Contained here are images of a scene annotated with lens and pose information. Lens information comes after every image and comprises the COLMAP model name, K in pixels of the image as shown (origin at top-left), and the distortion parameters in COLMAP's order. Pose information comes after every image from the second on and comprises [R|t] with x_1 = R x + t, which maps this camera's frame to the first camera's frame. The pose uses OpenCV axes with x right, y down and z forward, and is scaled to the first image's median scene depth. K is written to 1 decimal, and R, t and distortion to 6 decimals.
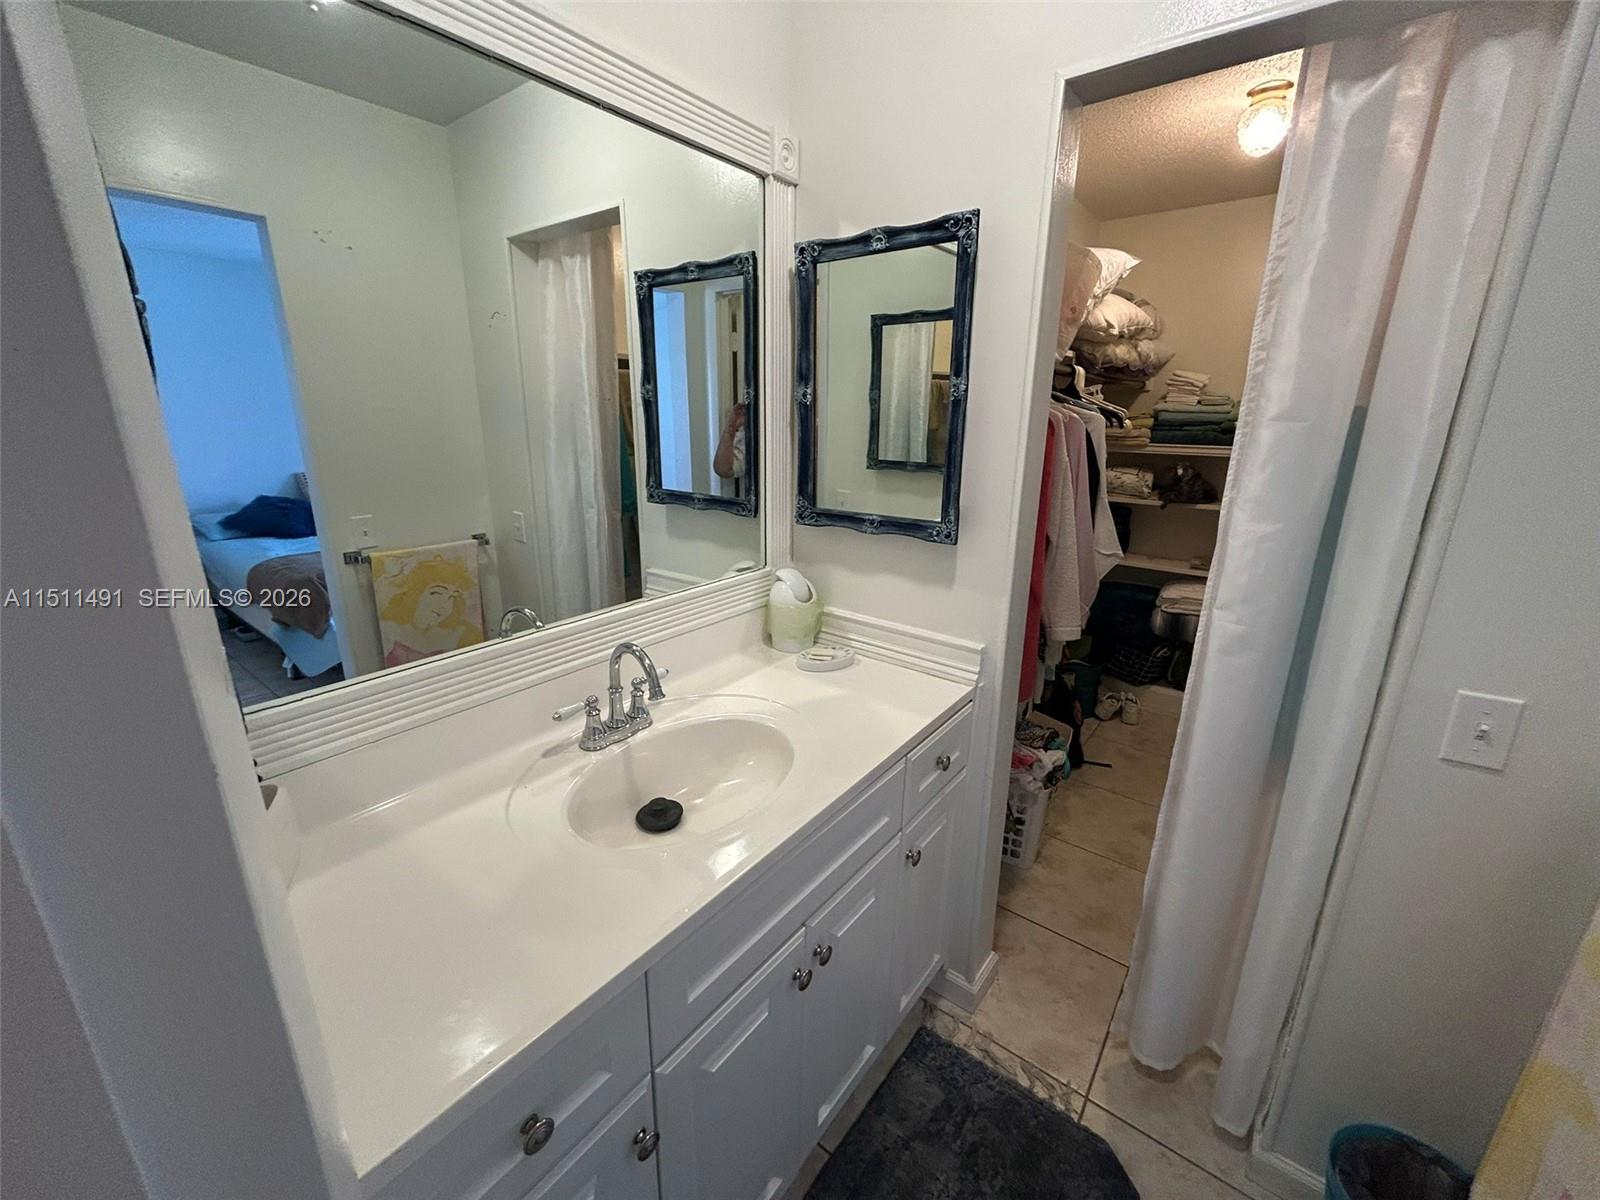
lens RADIAL K [[645.7, 0, 799.4], [0, 645.7, 596.5], [0, 0, 1]] dist [-0.000225, 0.000305]
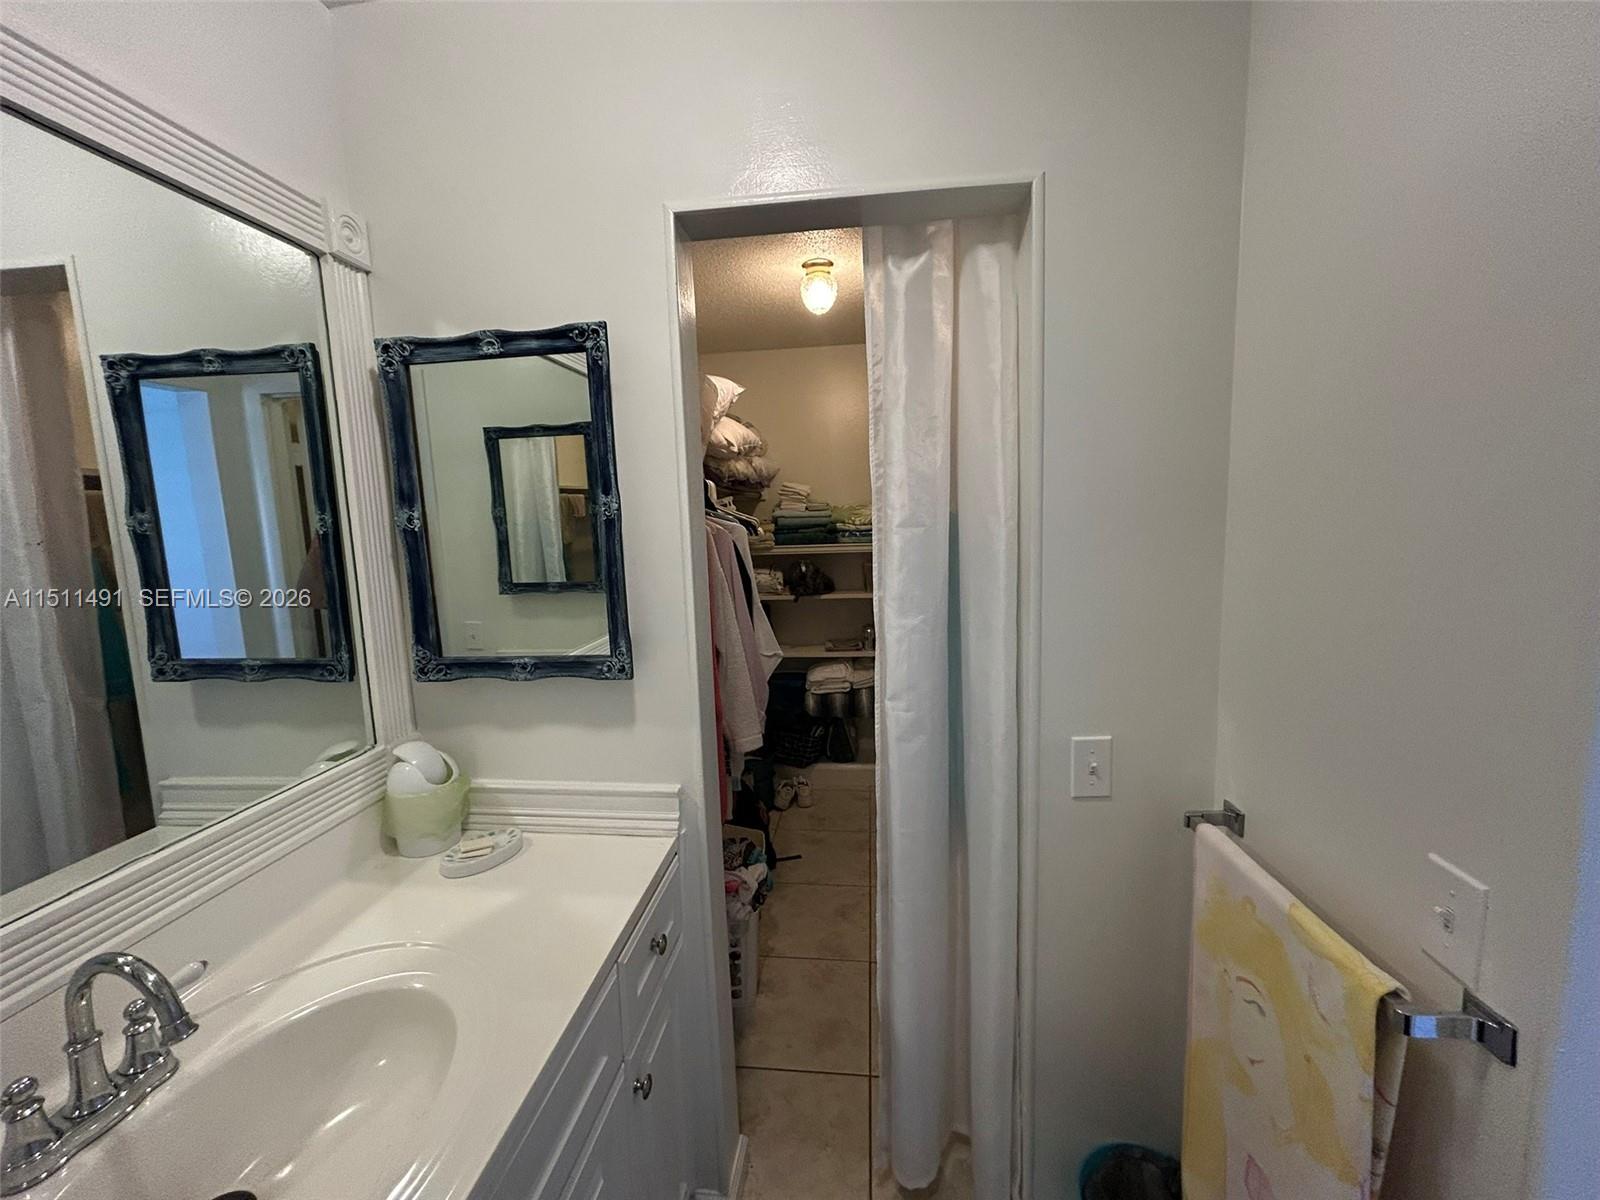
lens RADIAL K [[645.7, 0, 798.6], [0, 645.7, 596.1], [0, 0, 1]] dist [-0.000225, 0.000305]
pose [[0.850824, -0.101843, 0.515487, -0.004054], [0.183949, 0.976688, -0.110652, -0.044187], [-0.492201, 0.188968, 0.849723, 0.108145]]
